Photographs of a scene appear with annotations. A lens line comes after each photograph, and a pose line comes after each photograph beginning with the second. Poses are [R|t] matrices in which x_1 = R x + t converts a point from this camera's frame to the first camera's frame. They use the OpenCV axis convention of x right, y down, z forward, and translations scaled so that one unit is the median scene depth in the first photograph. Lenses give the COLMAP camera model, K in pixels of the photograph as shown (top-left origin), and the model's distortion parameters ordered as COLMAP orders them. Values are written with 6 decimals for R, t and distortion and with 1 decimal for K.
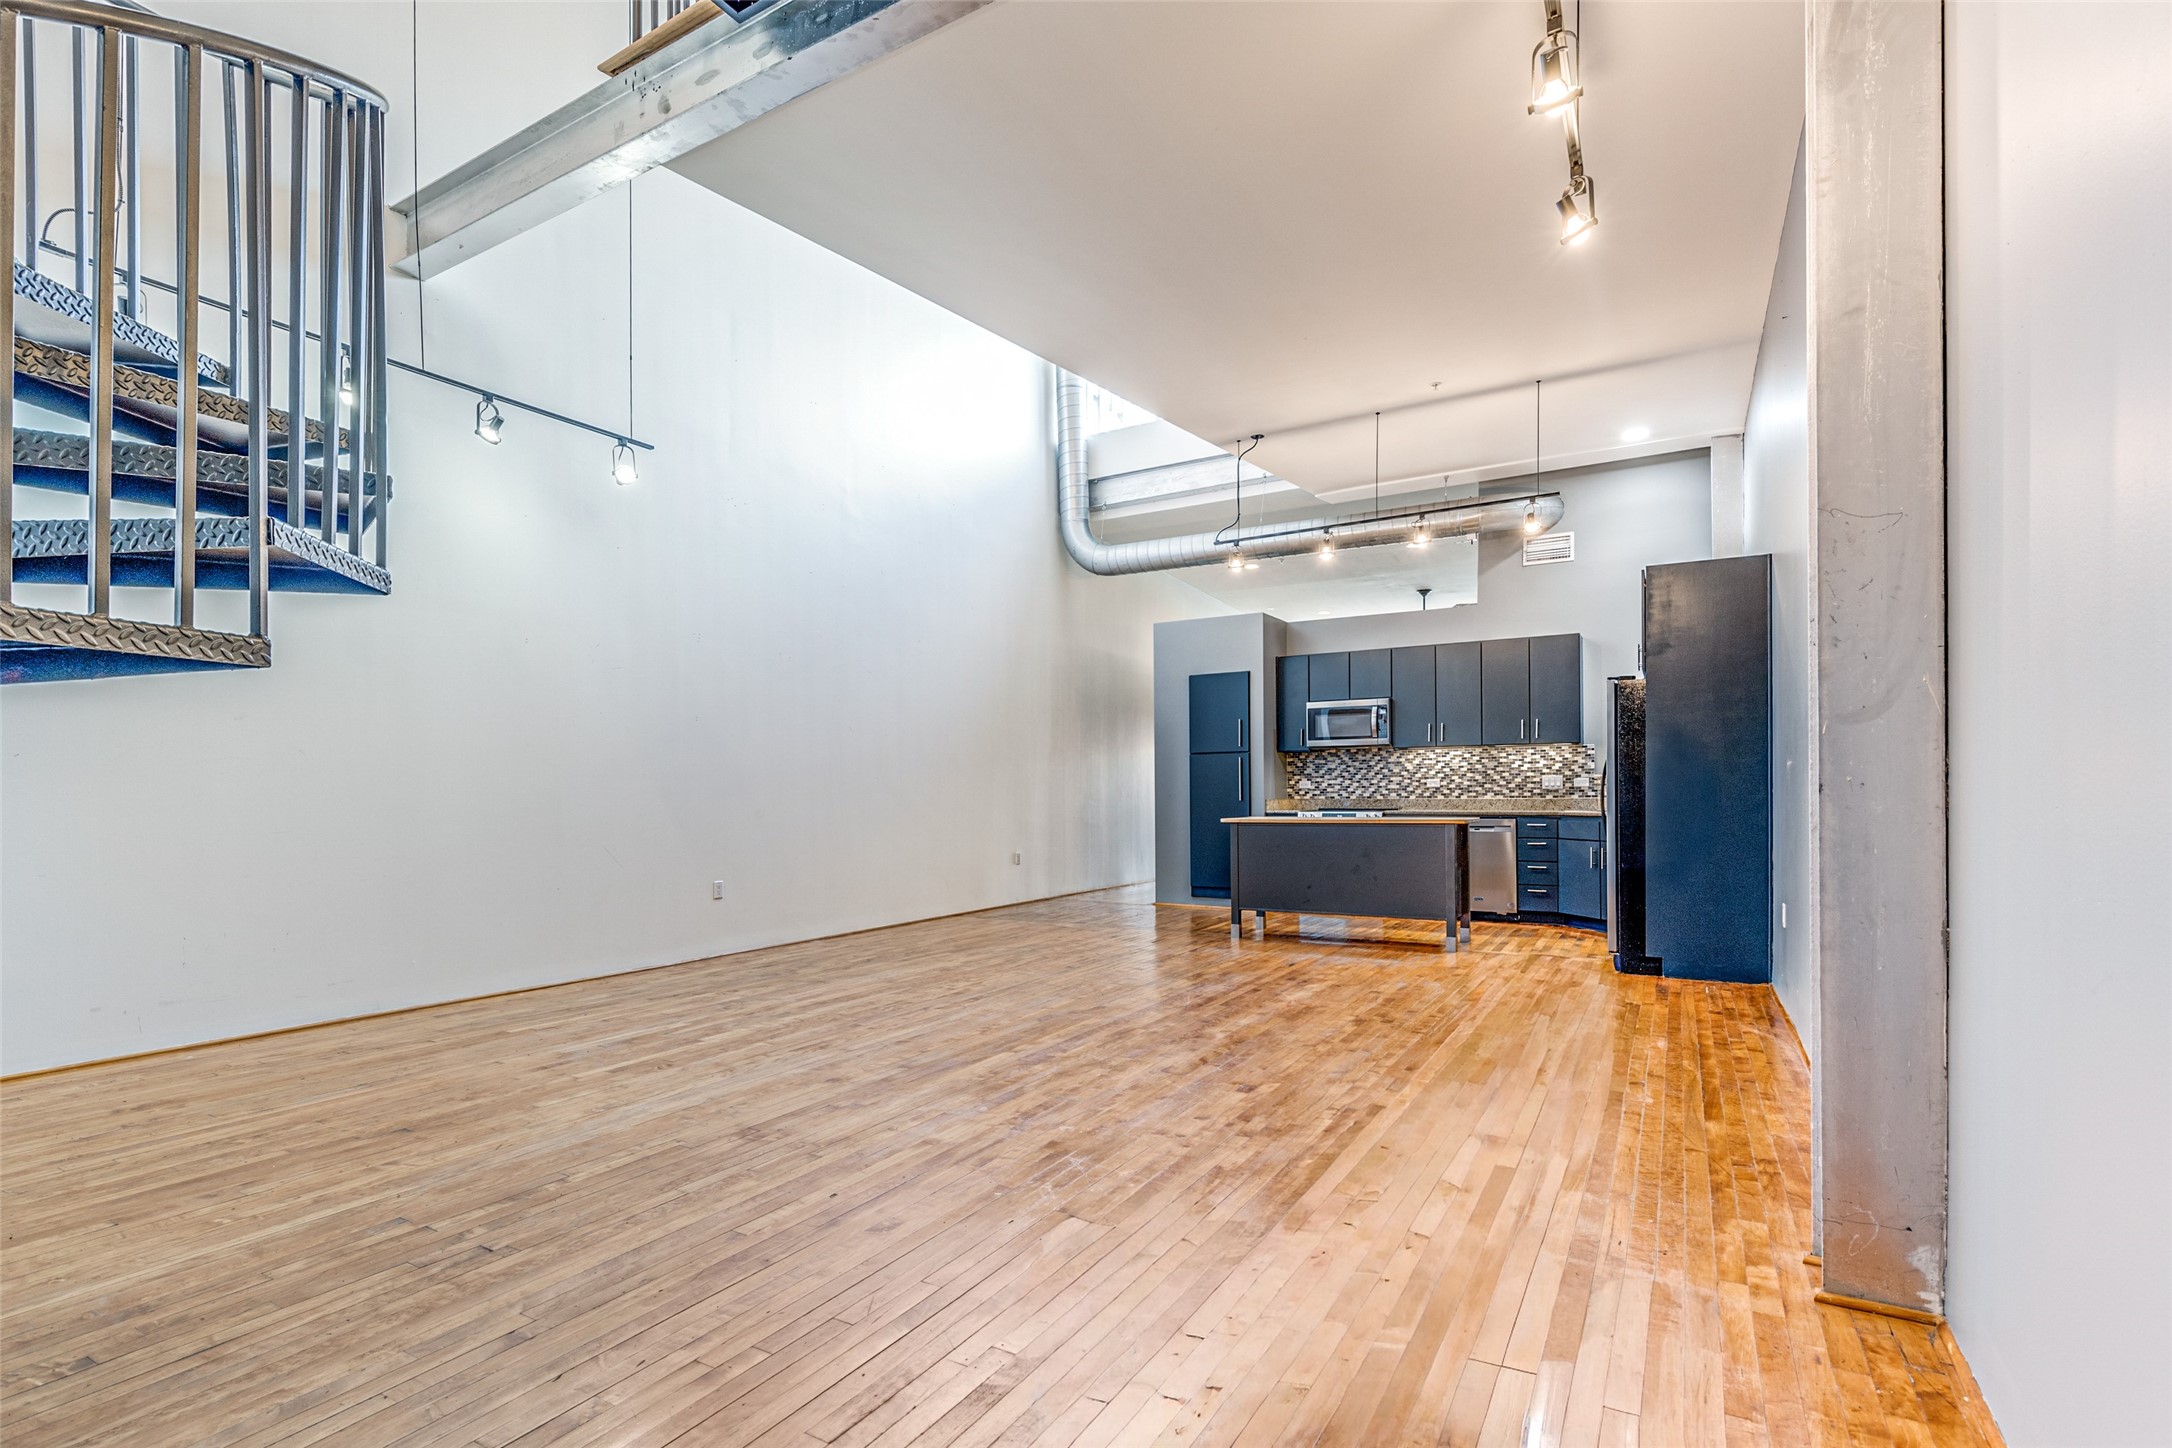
lens RADIAL K [[1008.3, 0, 1102.7], [0, 1008.3, 793.1], [0, 0, 1]] dist [0.004657, -0.001832]
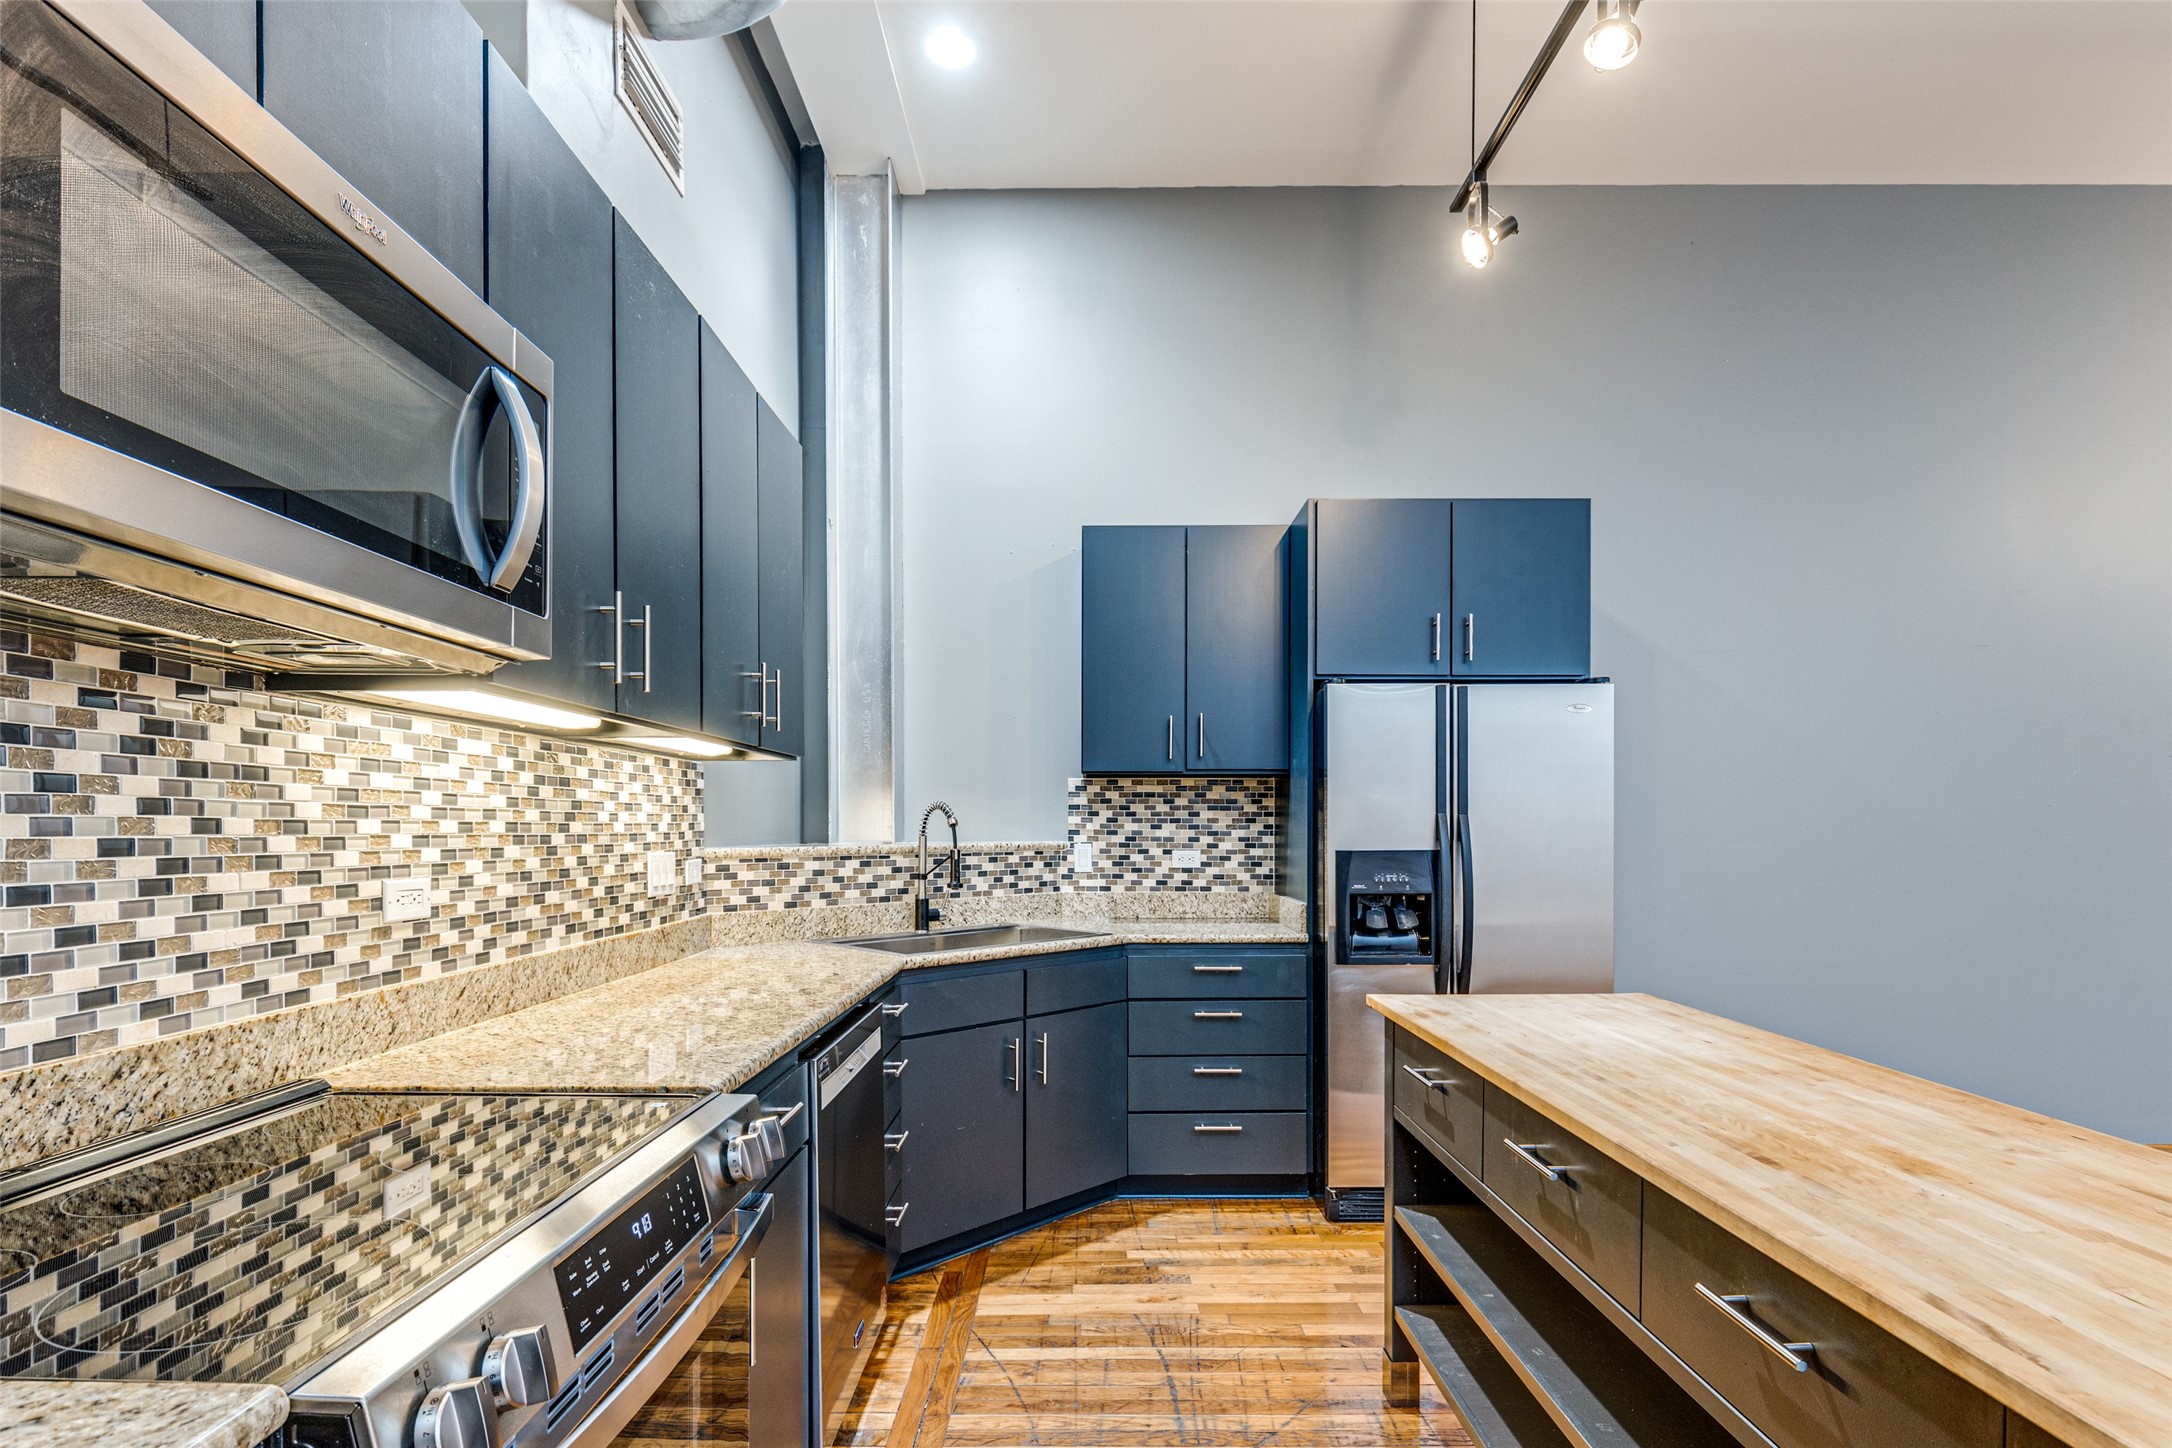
lens RADIAL K [[1008.3, 0, 1092.8], [0, 1008.3, 841.2], [0, 0, 1]] dist [0.004657, -0.001832]
pose [[-0.480292, -0.003319, 0.877102, 0.105636], [0.004627, 0.999969, 0.006317, -0.020925], [-0.877096, 0.007092, -0.480262, 0.981639]]
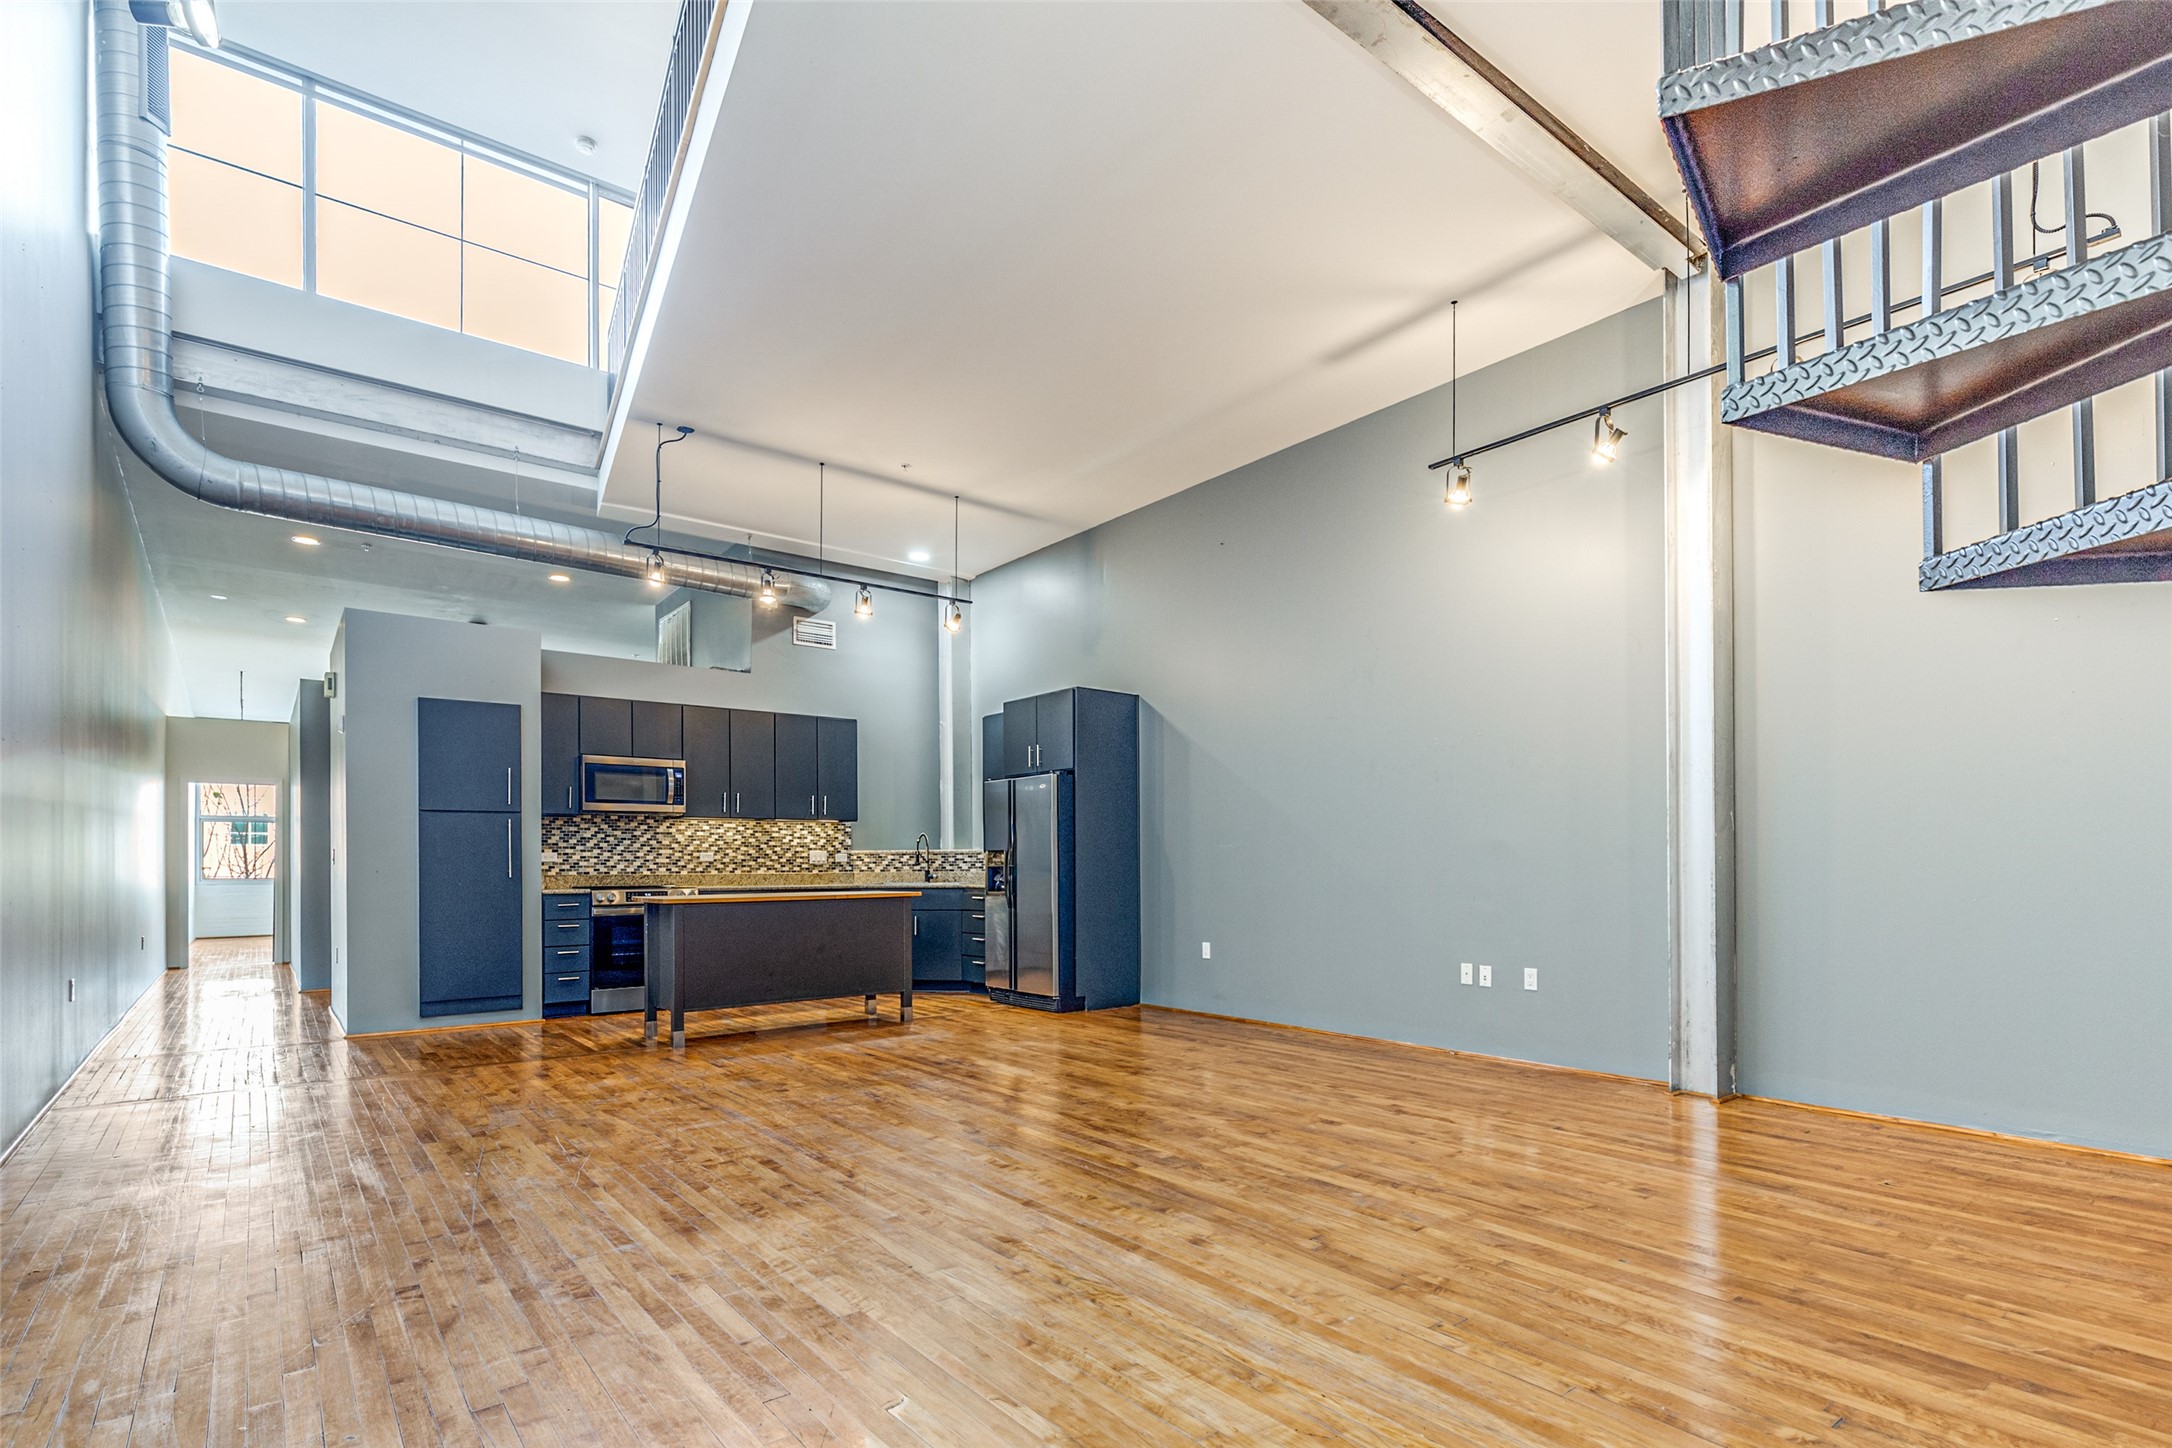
lens RADIAL K [[1008.3, 0, 1088.1], [0, 1008.3, 853.3], [0, 0, 1]] dist [0.004657, -0.001832]
pose [[0.375292, 0.014626, 0.926791, -0.398343], [0.003184, 0.999849, -0.017068, 0.003701], [-0.926901, 0.009356, 0.375188, 0.330944]]
